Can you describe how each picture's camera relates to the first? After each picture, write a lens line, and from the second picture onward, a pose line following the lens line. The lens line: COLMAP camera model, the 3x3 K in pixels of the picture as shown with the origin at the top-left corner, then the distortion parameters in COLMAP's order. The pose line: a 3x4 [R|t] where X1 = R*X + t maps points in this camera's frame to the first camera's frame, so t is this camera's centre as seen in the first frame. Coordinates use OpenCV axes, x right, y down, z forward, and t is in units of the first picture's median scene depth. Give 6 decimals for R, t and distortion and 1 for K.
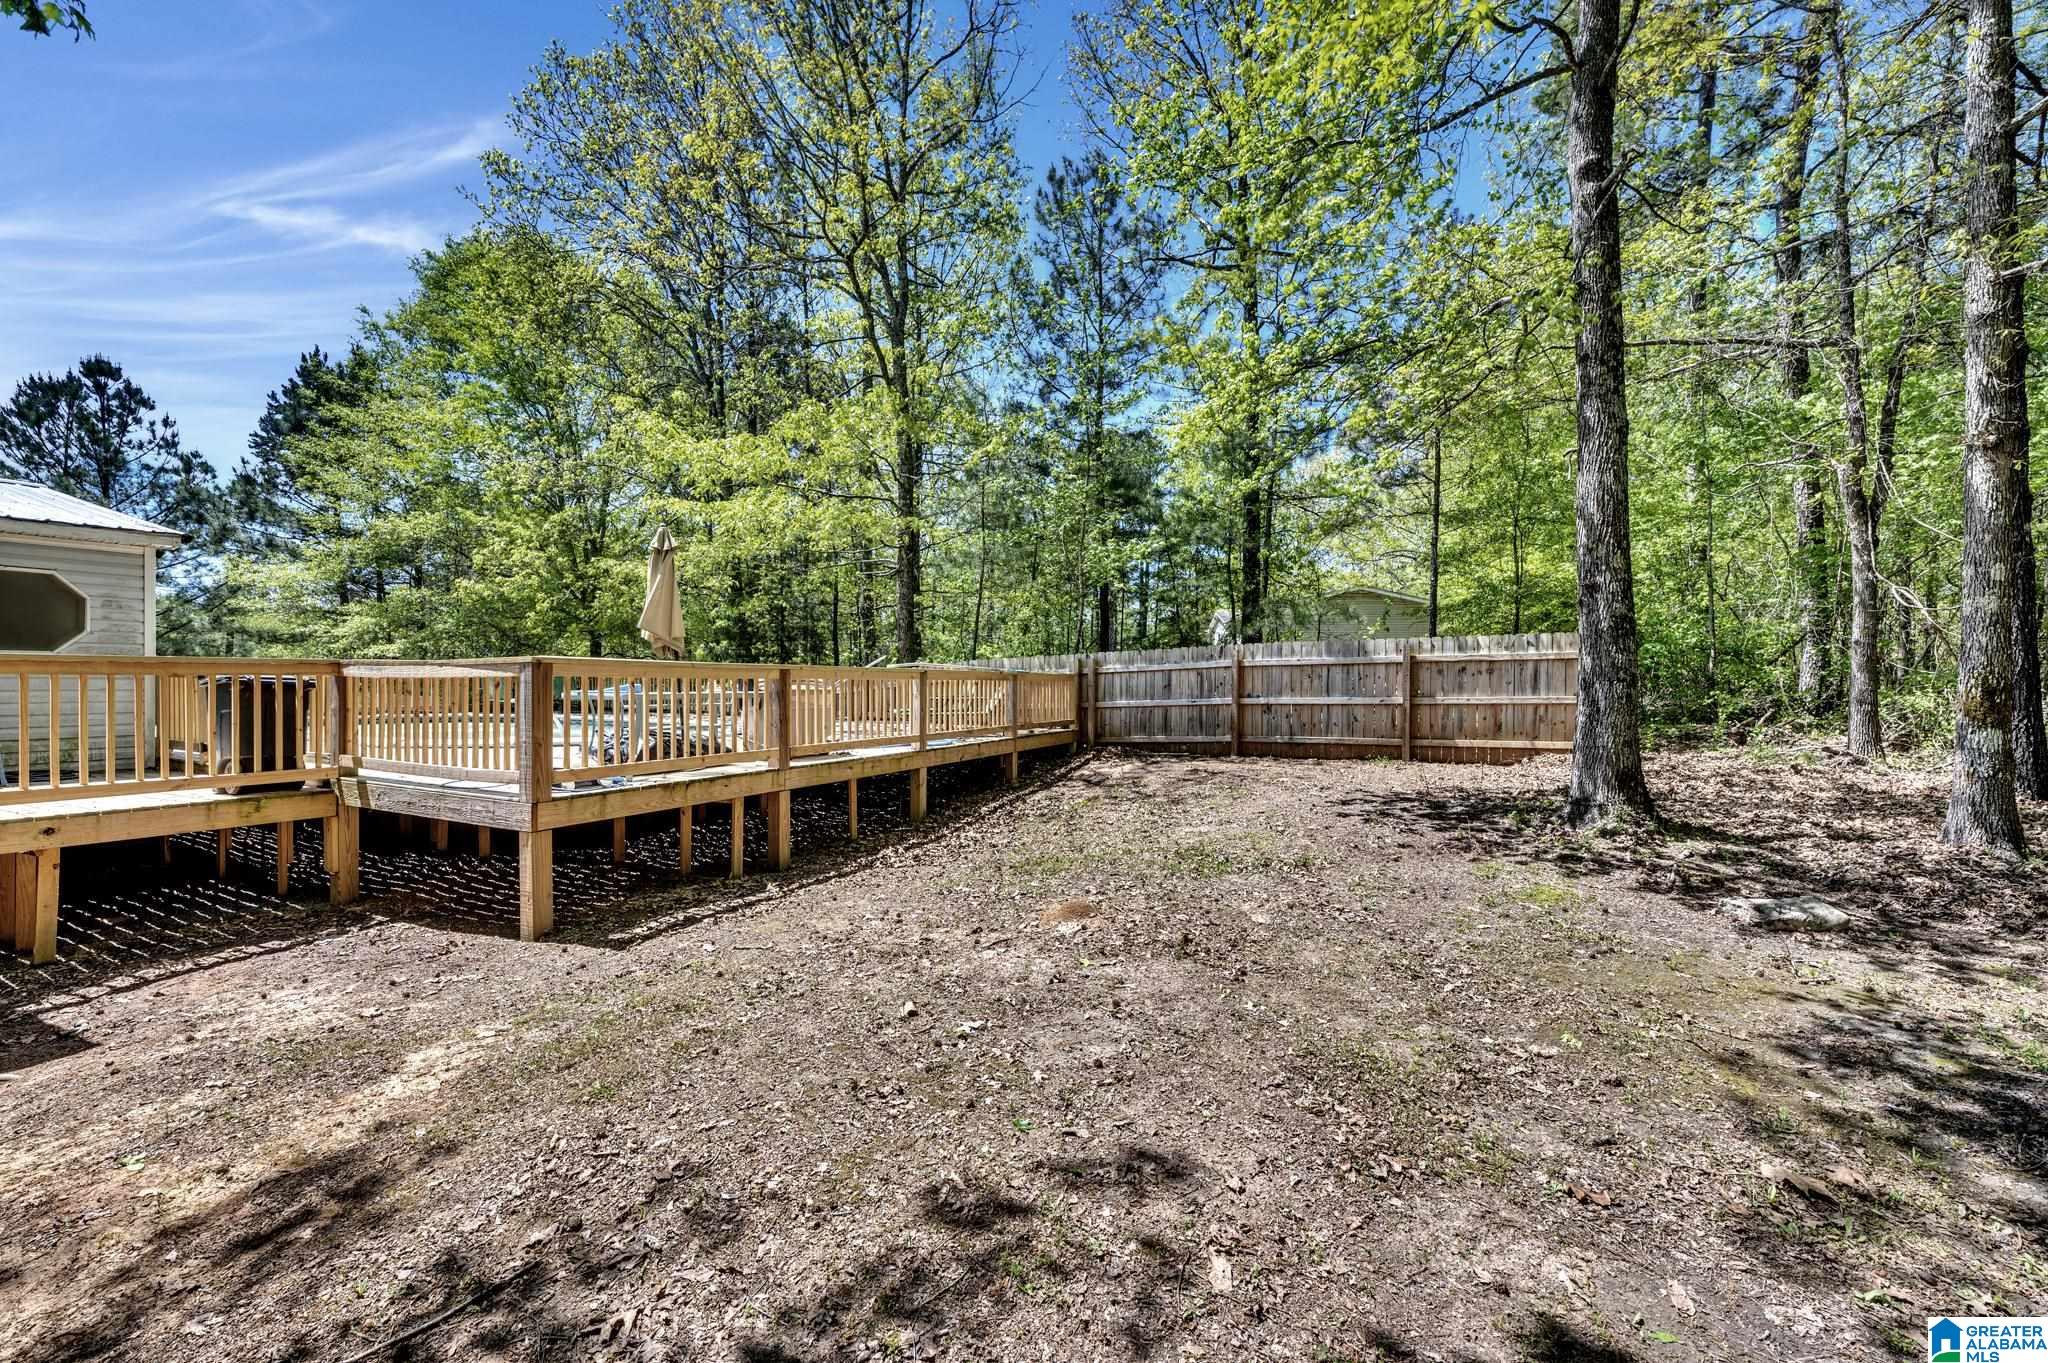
lens RADIAL K [[812.6, 0, 1024.6], [0, 812.6, 685.0], [0, 0, 1]] dist [0.001176, 0.000299]
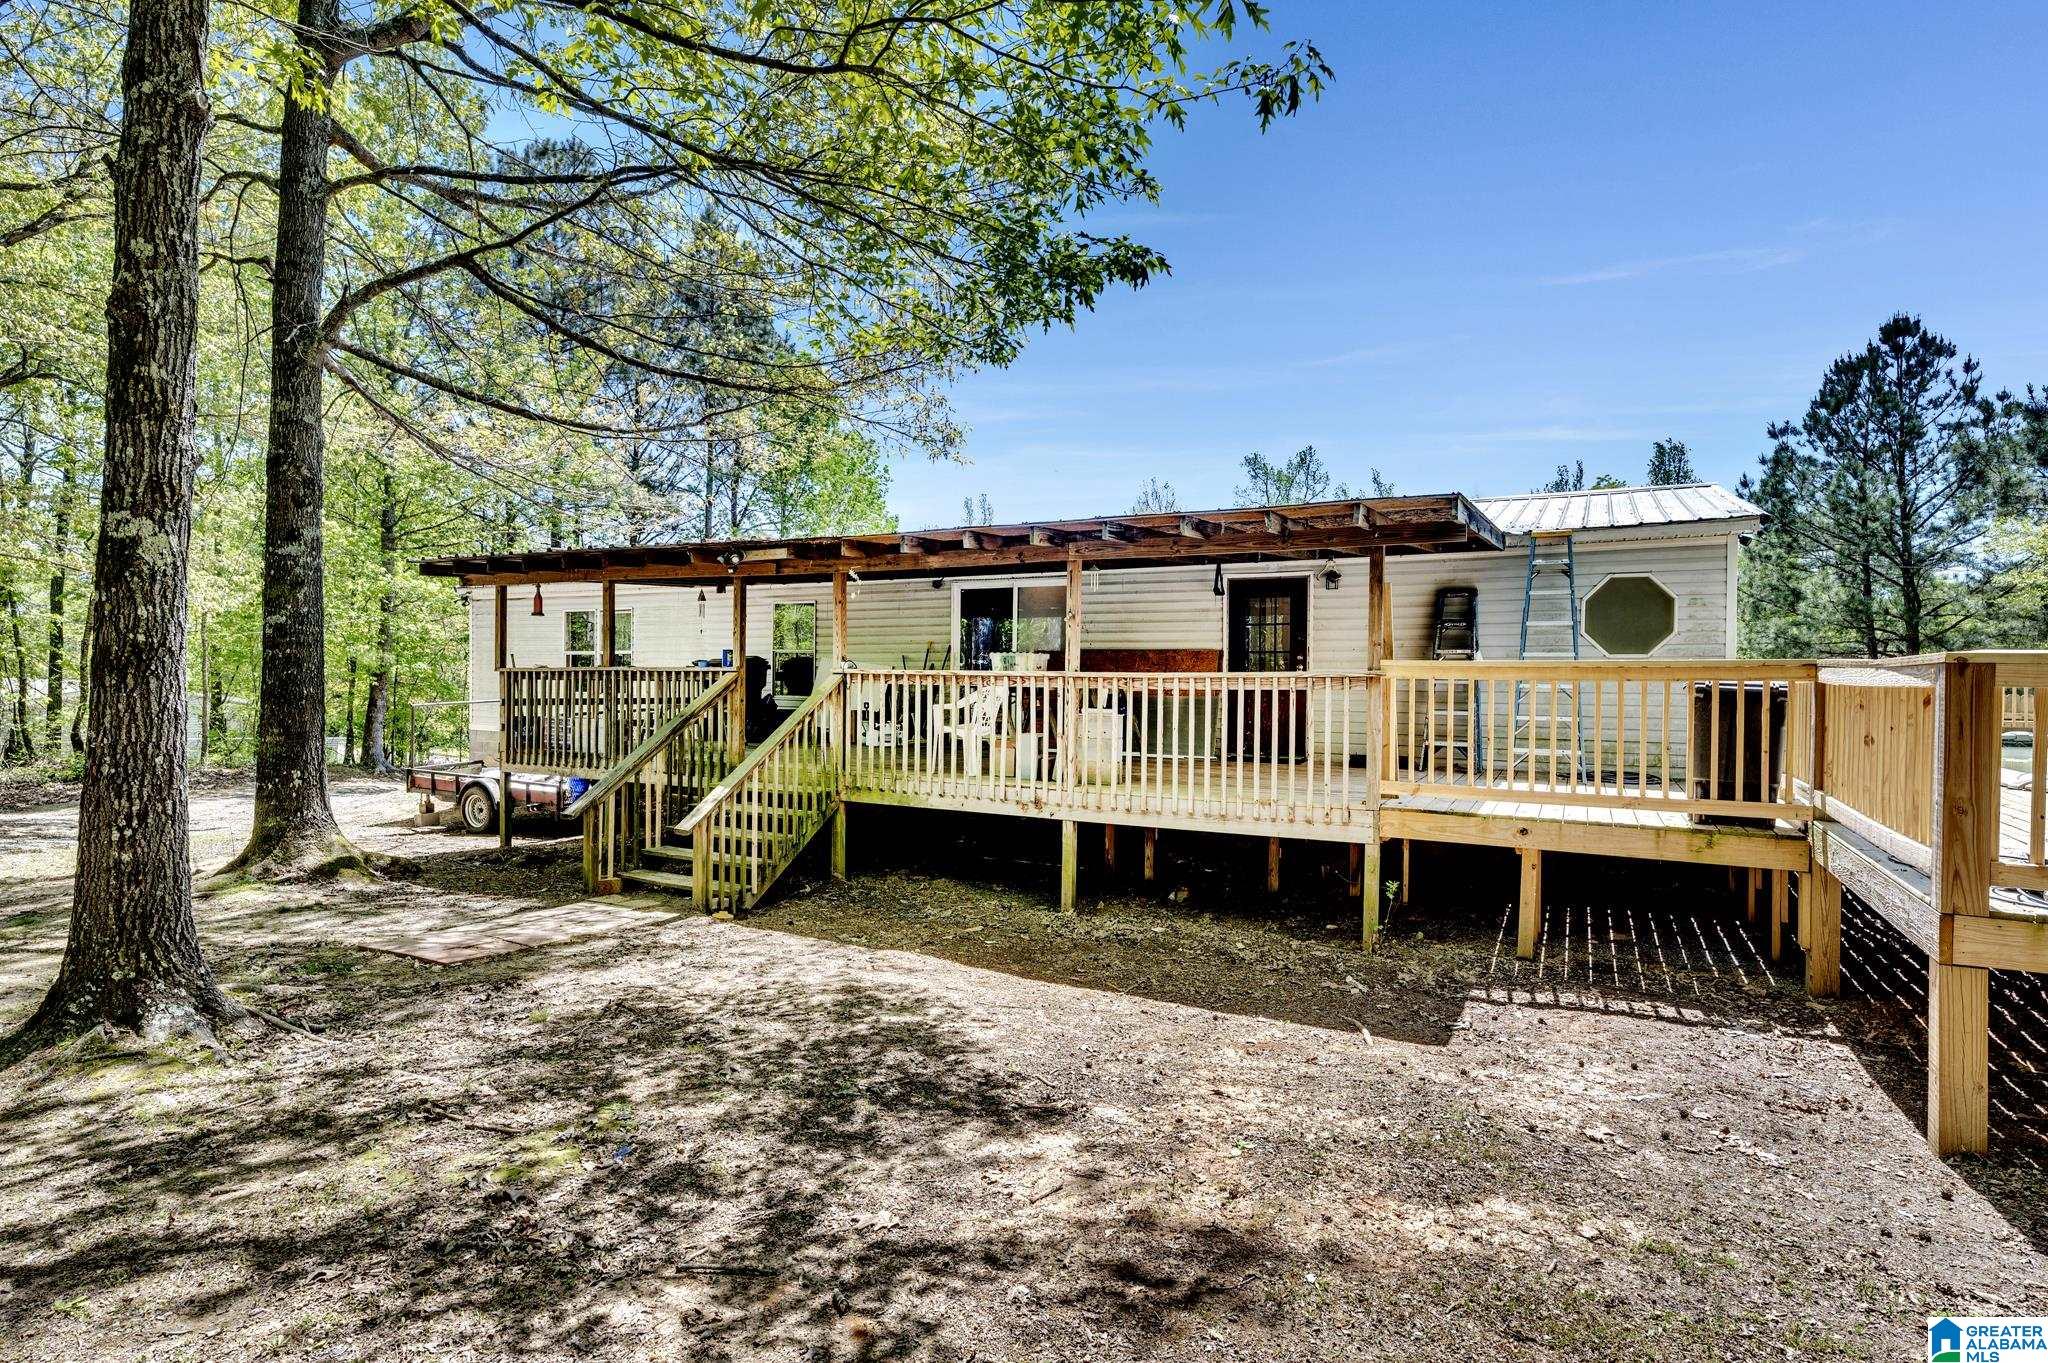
lens RADIAL K [[1040.9, 0, 1024.0], [0, 1040.9, 681.5], [0, 0, 1]] dist [0.003480, 0.000051]
pose [[-0.019781, 0.007888, -0.999773, 0.092230], [-0.009863, 0.999919, 0.008084, -0.010422], [0.999756, 0.010021, -0.019701, 0.259311]]
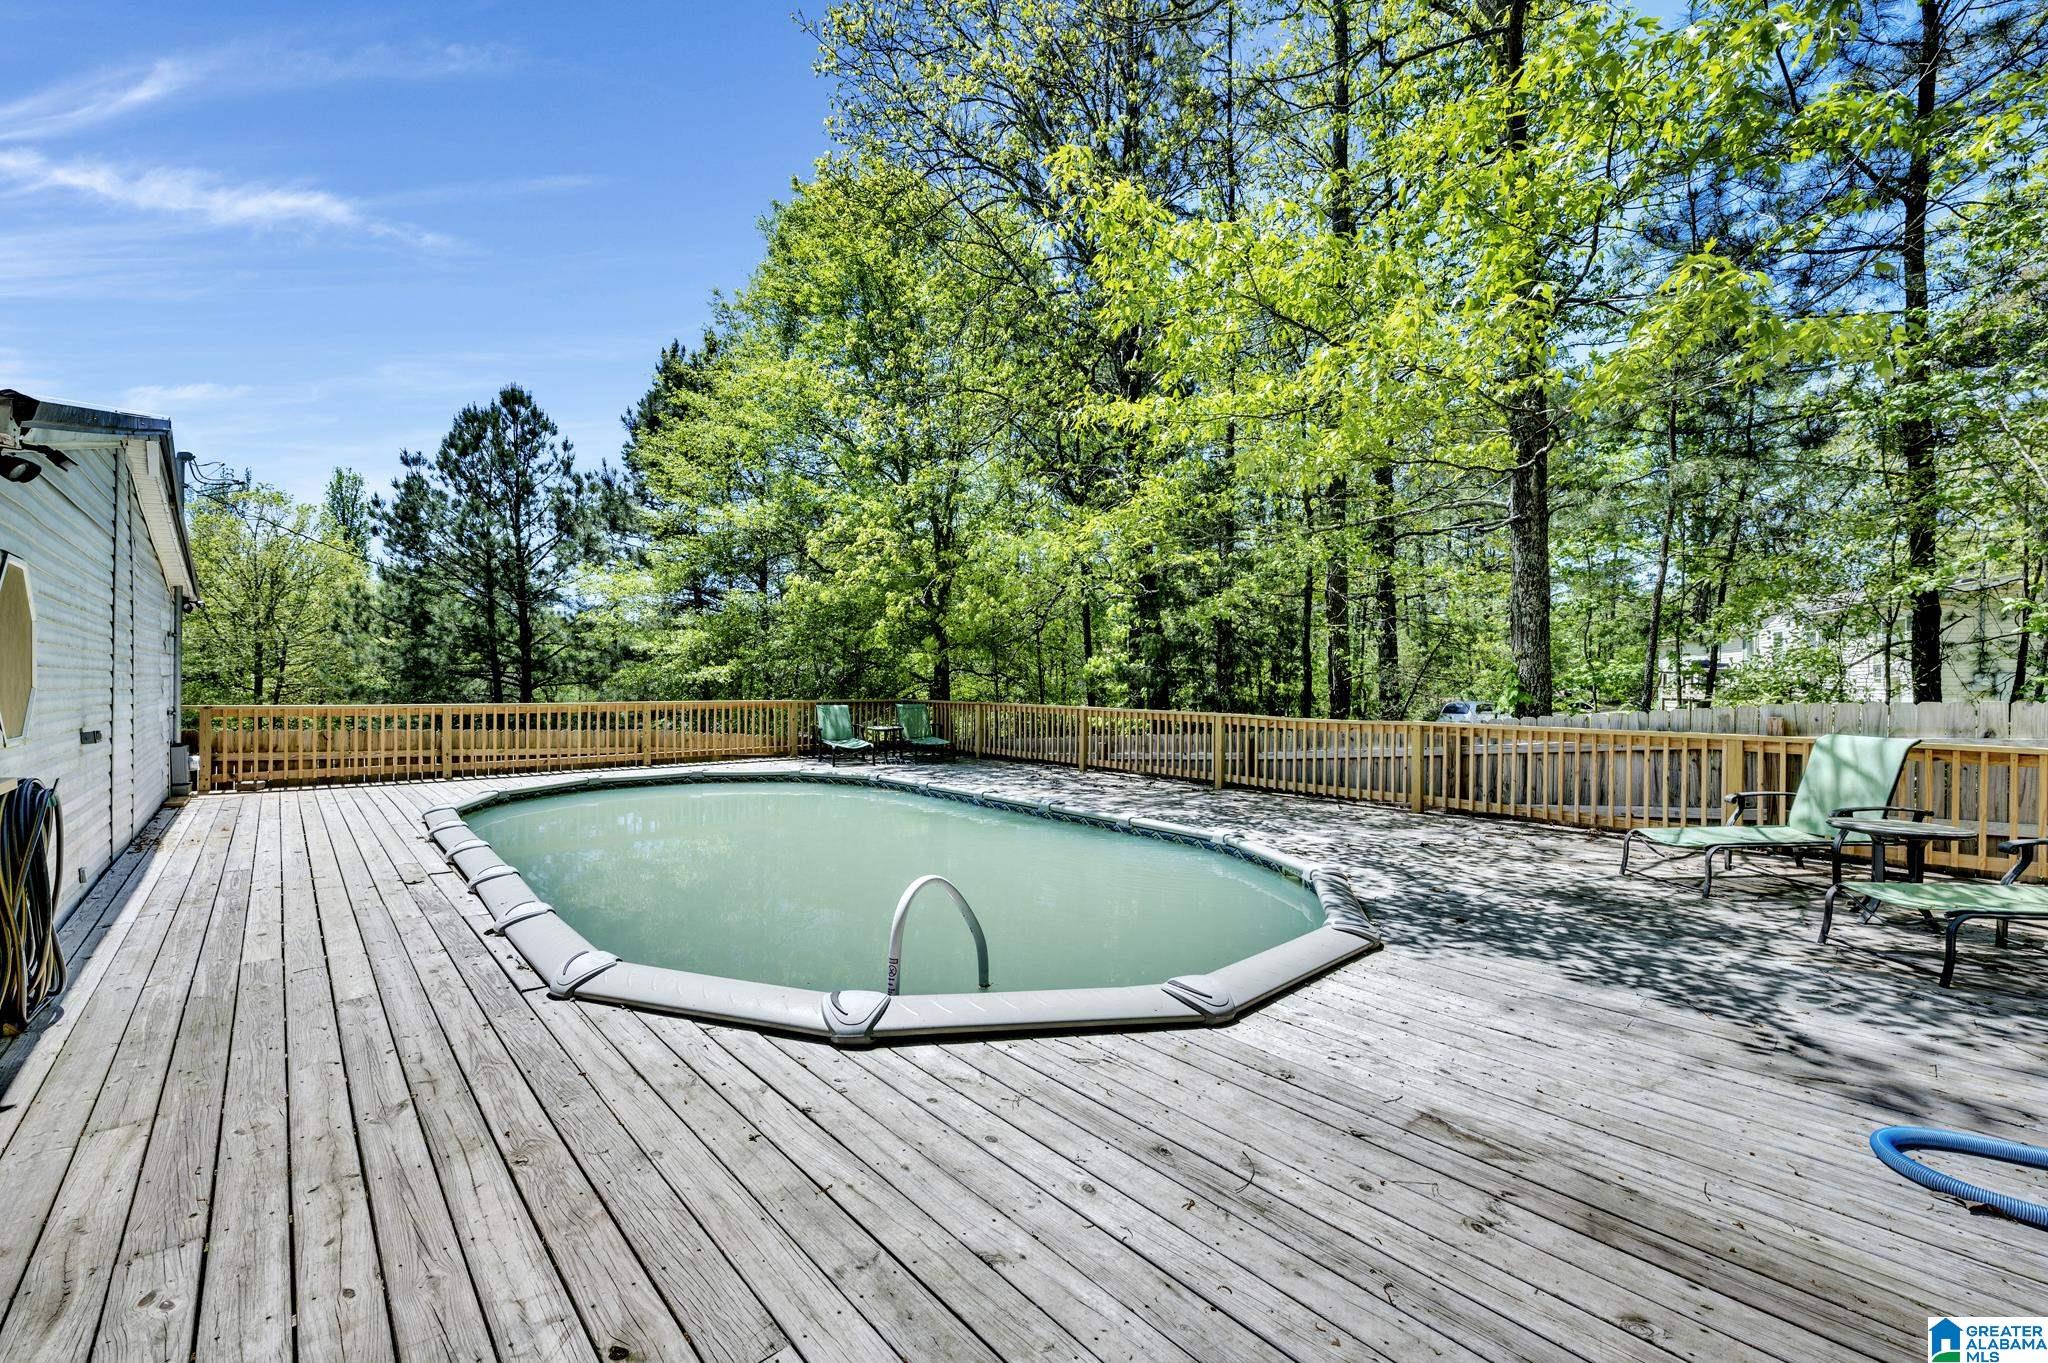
lens RADIAL K [[812.6, 0, 1024.6], [0, 812.6, 685.0], [0, 0, 1]] dist [0.001176, 0.000299]
pose [[0.938719, 0.006999, -0.344611, -0.579360], [-0.010262, 0.999918, -0.007645, -0.068587], [0.344530, 0.010713, 0.938714, 0.902726]]
